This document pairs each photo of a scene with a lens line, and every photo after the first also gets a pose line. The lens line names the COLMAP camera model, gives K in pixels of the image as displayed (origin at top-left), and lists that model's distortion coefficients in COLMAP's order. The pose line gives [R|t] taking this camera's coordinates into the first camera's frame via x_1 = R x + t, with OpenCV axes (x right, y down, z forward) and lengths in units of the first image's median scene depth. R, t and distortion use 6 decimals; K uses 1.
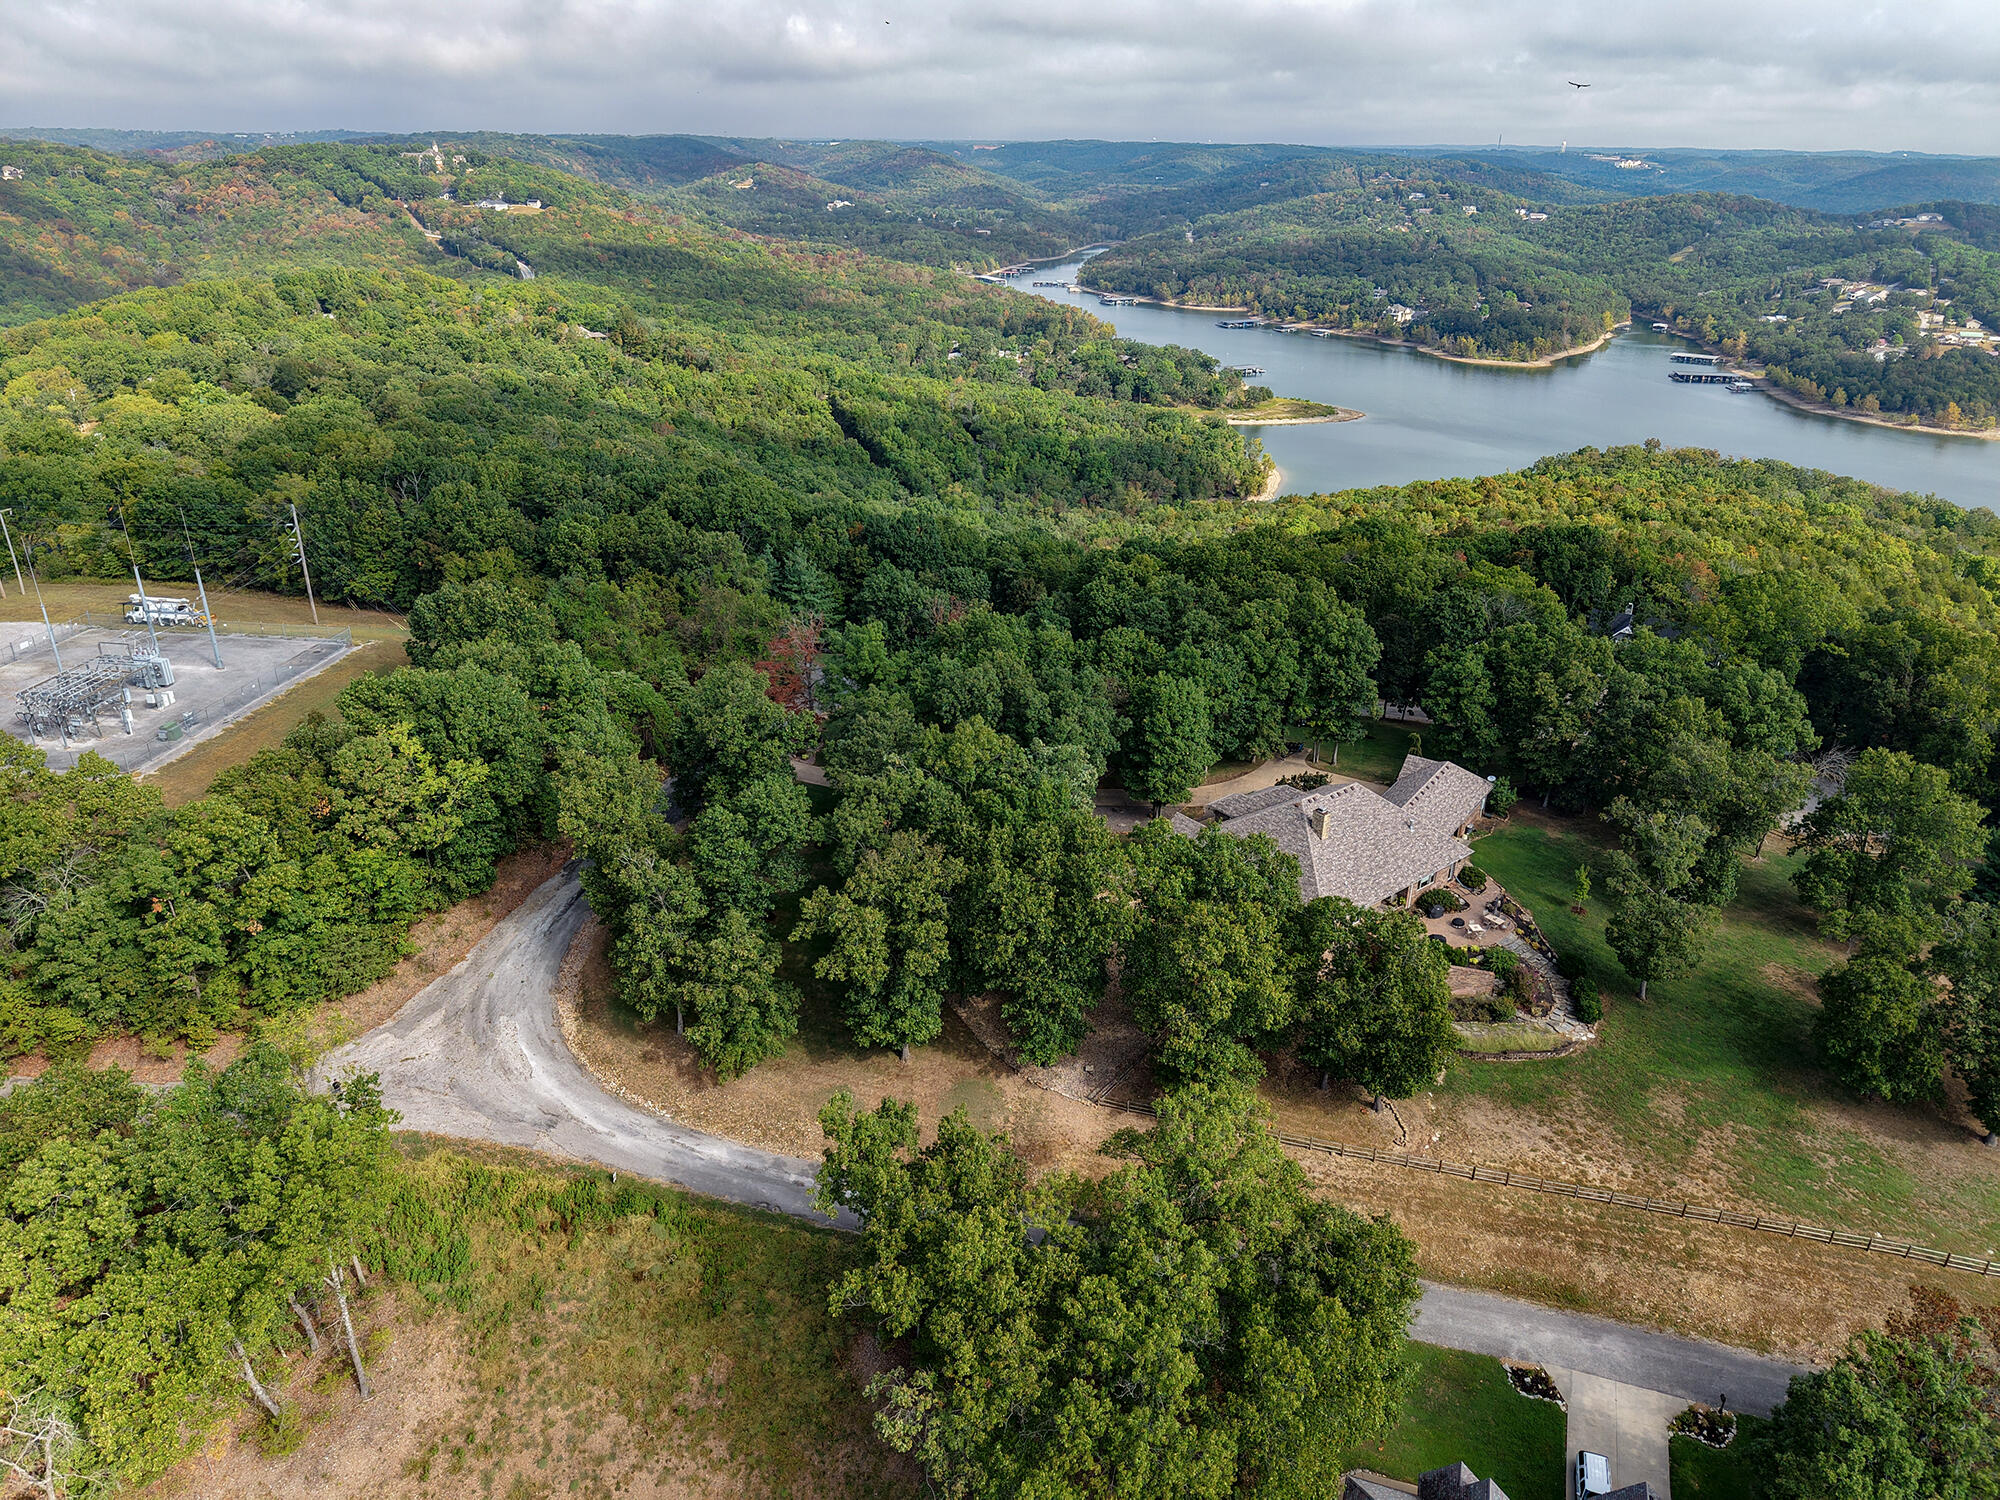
lens RADIAL K [[1336.5, 0, 1000.0], [0, 1336.5, 750.0], [0, 0, 1]] dist [0.045257, -0.039296]
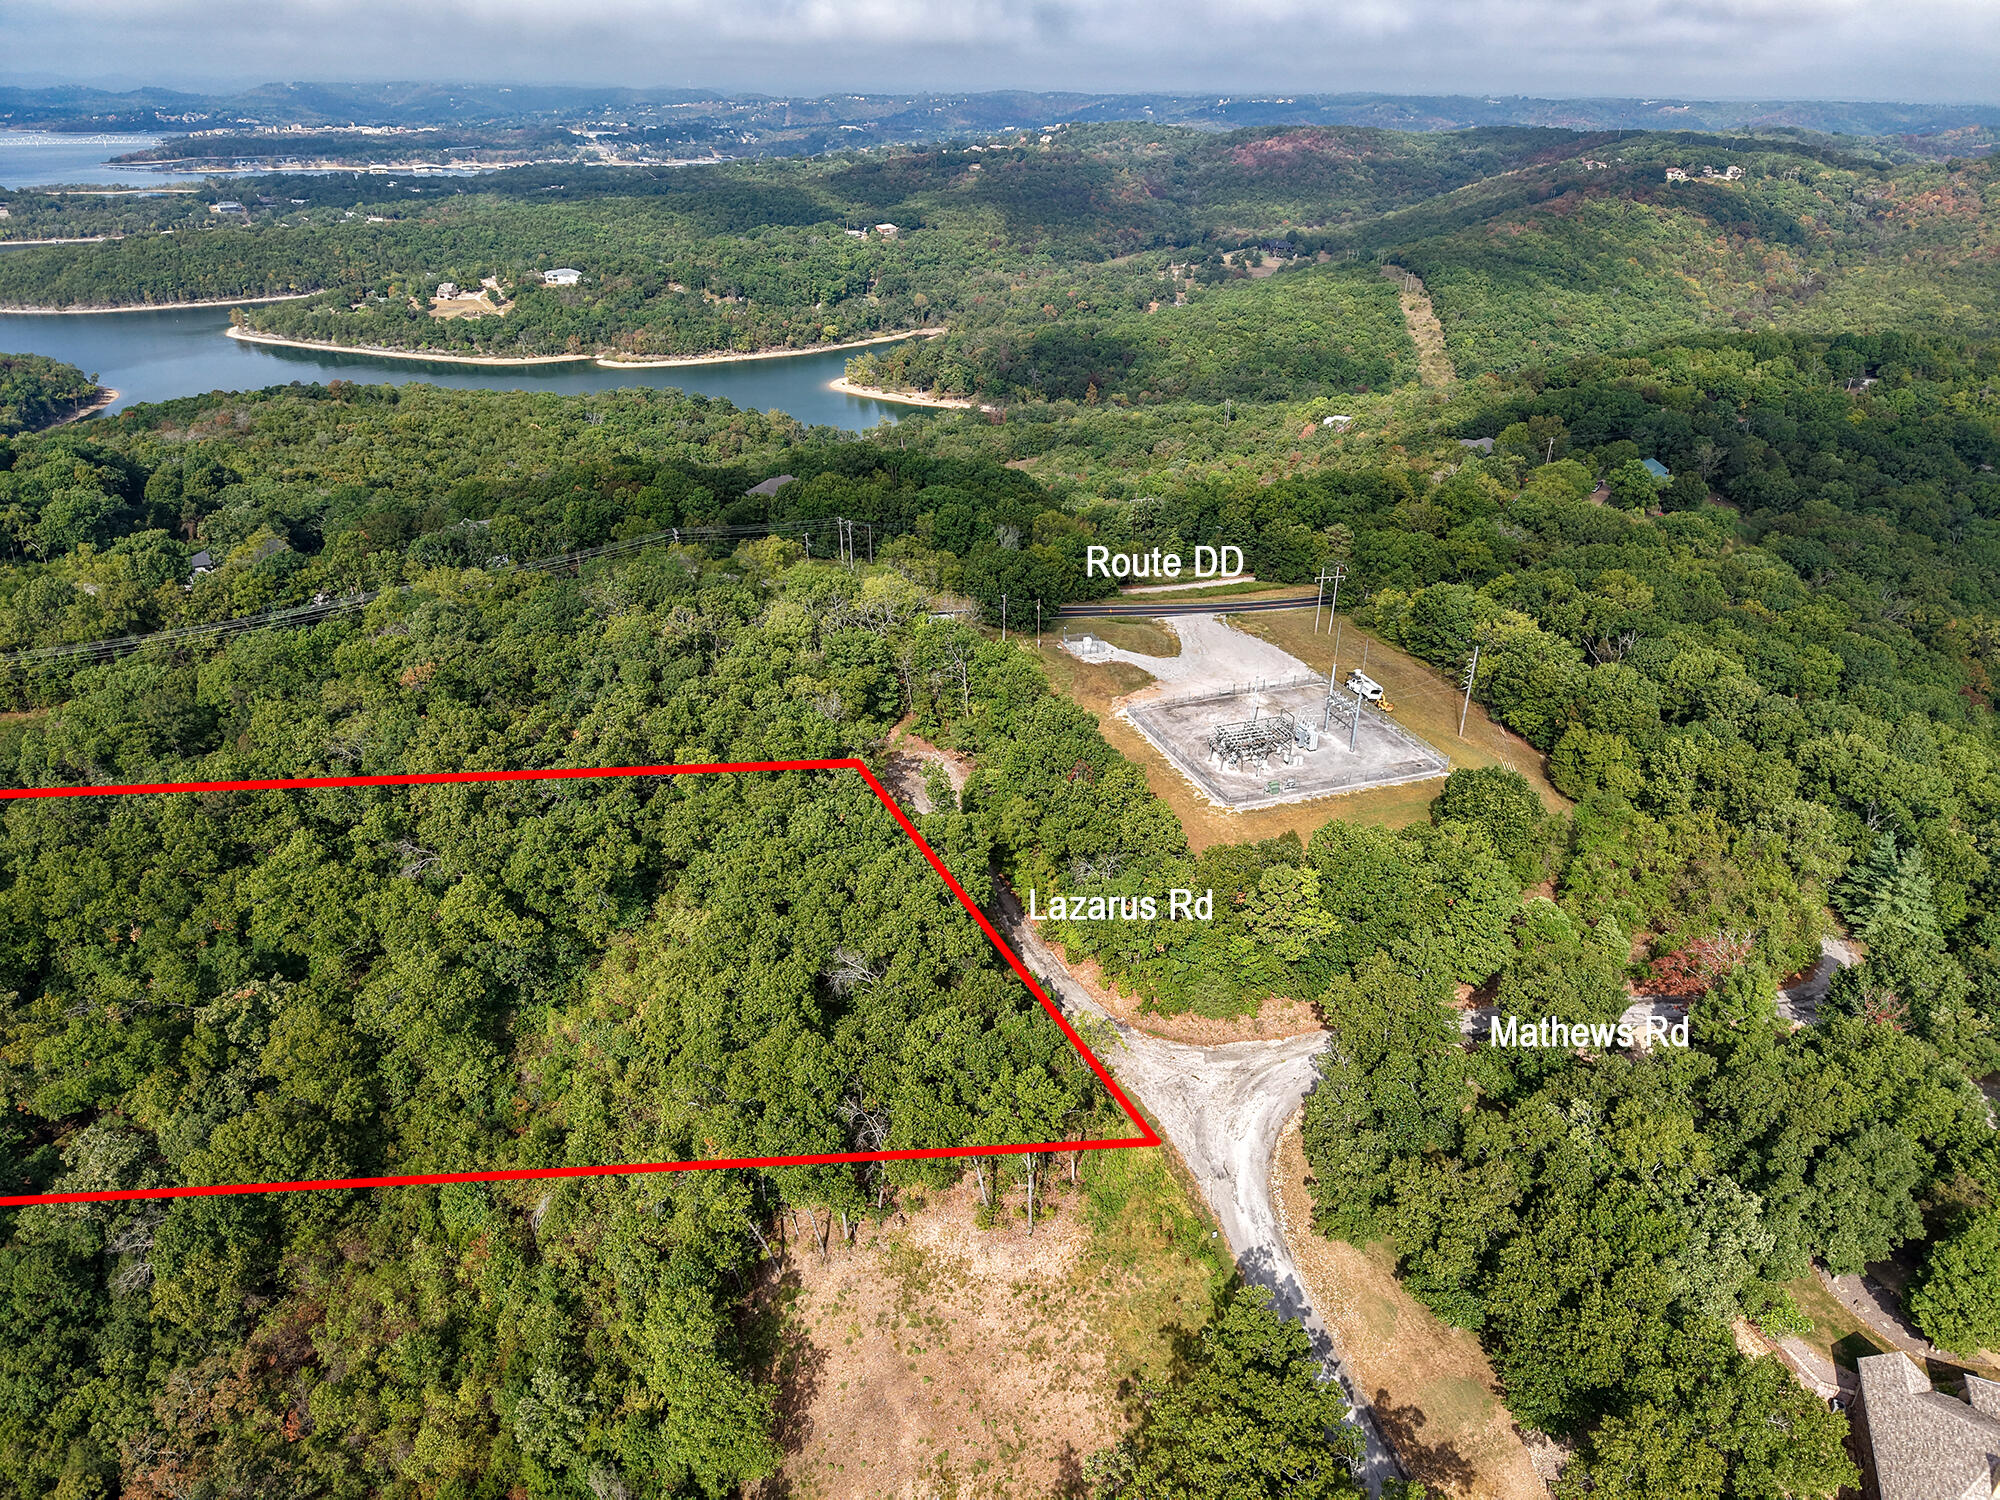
lens RADIAL K [[1352.5, 0, 1000.0], [0, 1352.5, 750.0], [0, 0, 1]] dist [0.019610, -0.012336]
pose [[0.459097, 0.394110, -0.796183, 0.520491], [-0.369093, 0.899820, 0.232582, -0.372788], [0.808084, 0.187088, 0.558568, -0.072372]]
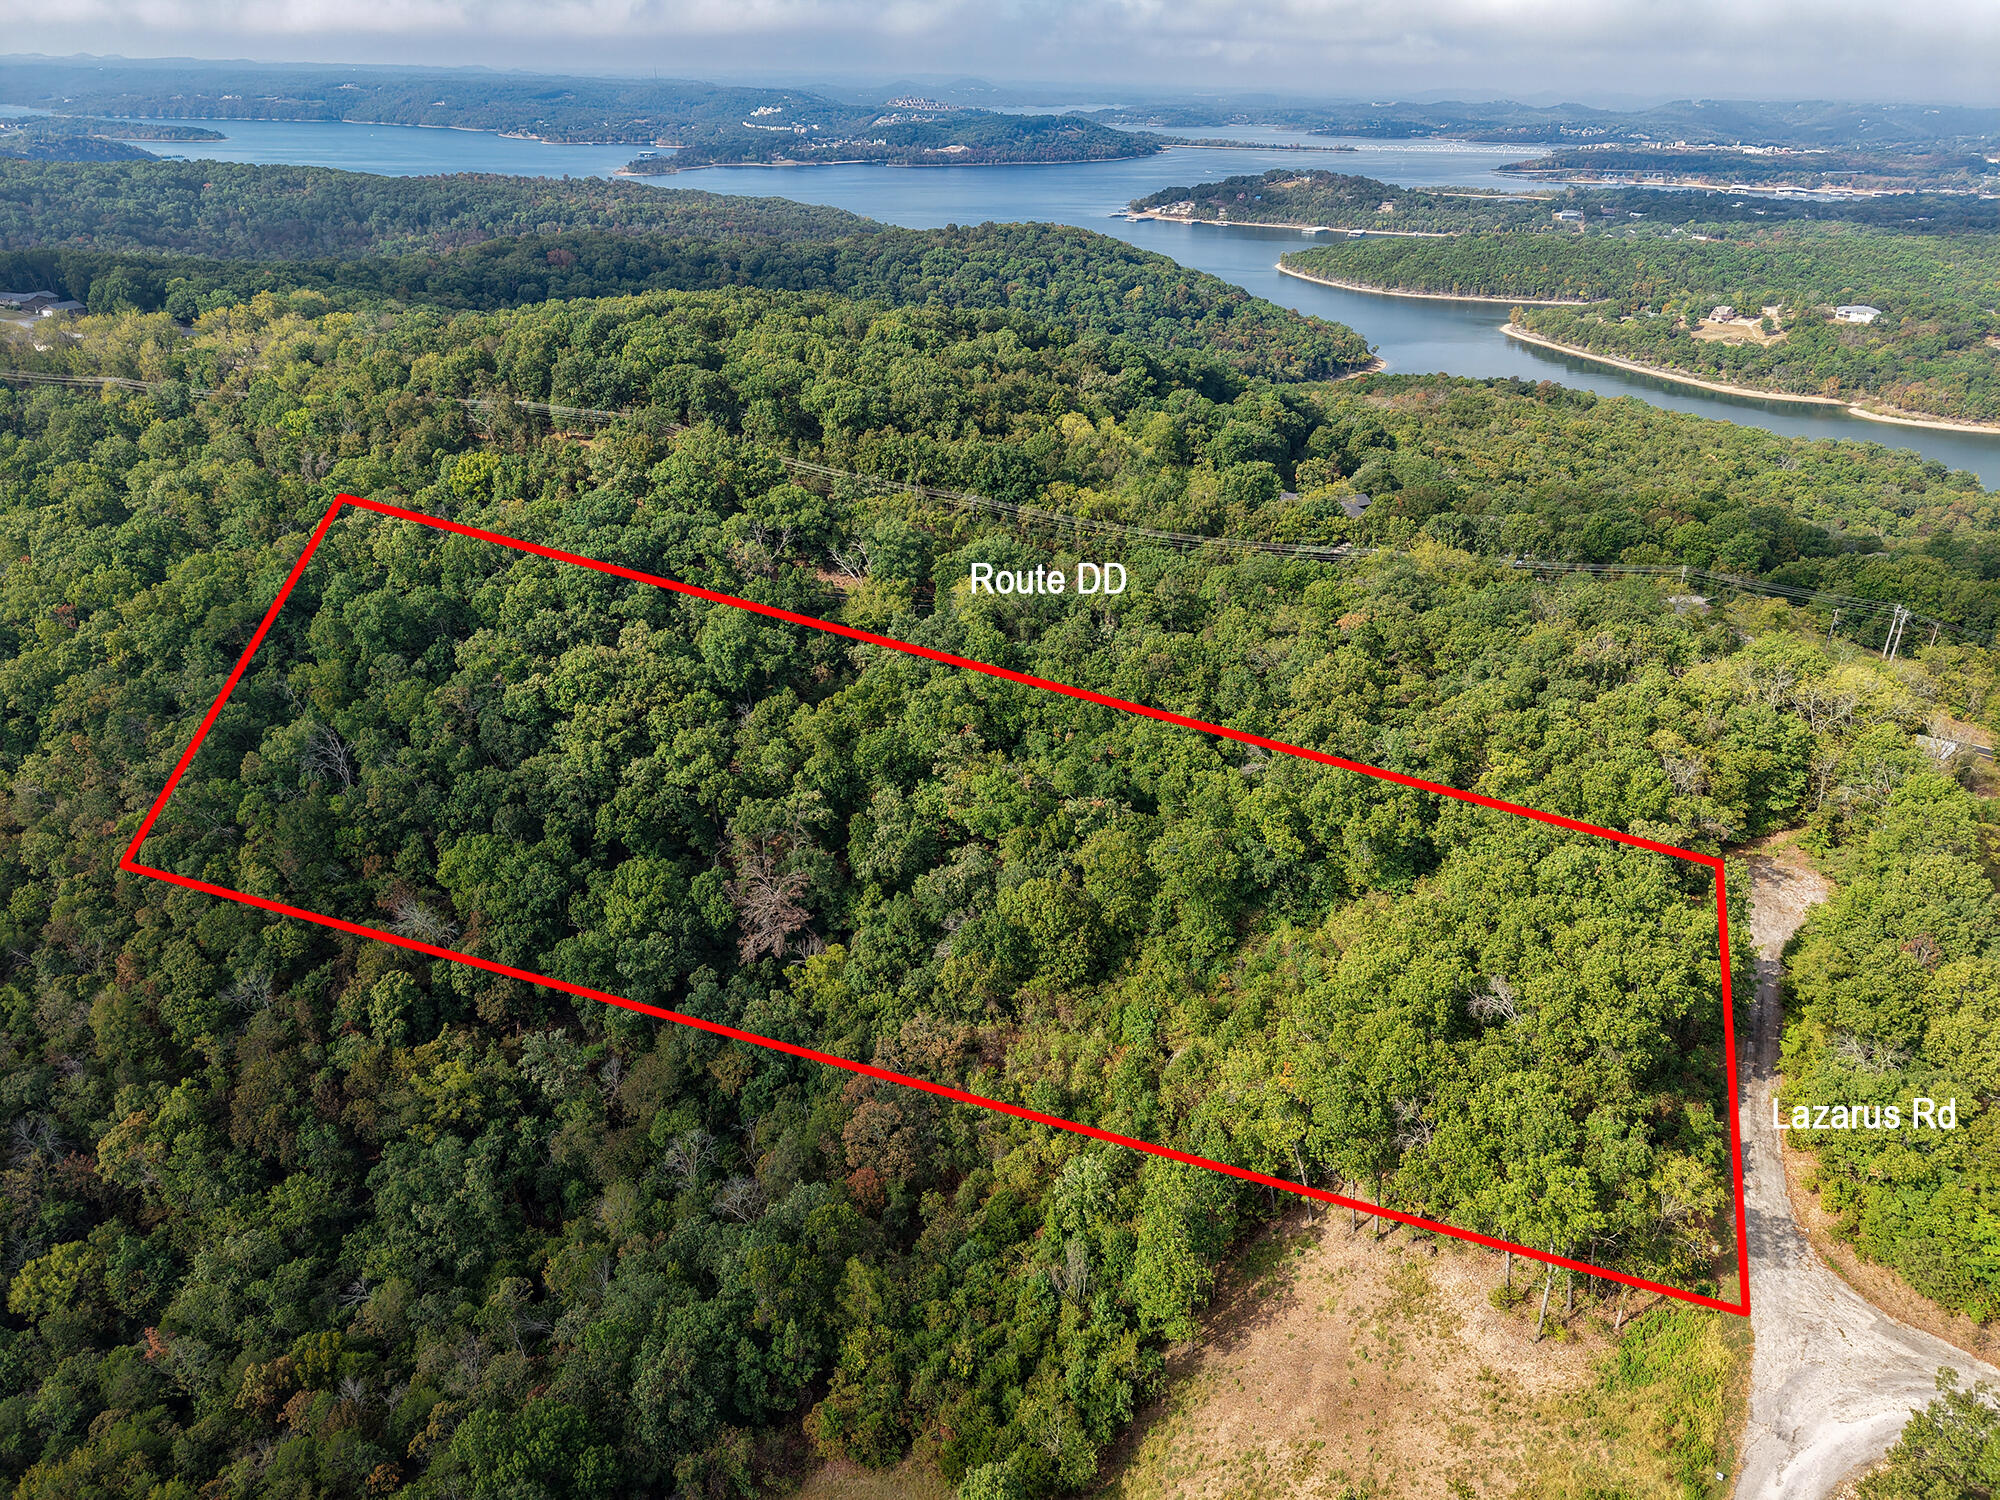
lens RADIAL K [[1336.5, 0, 1000.0], [0, 1336.5, 750.0], [0, 0, 1]] dist [0.045257, -0.039296]
pose [[-0.393146, 0.401410, -0.827228, 0.656179], [-0.395129, 0.738609, 0.546196, -0.527300], [0.830247, 0.541596, -0.131773, 0.273258]]
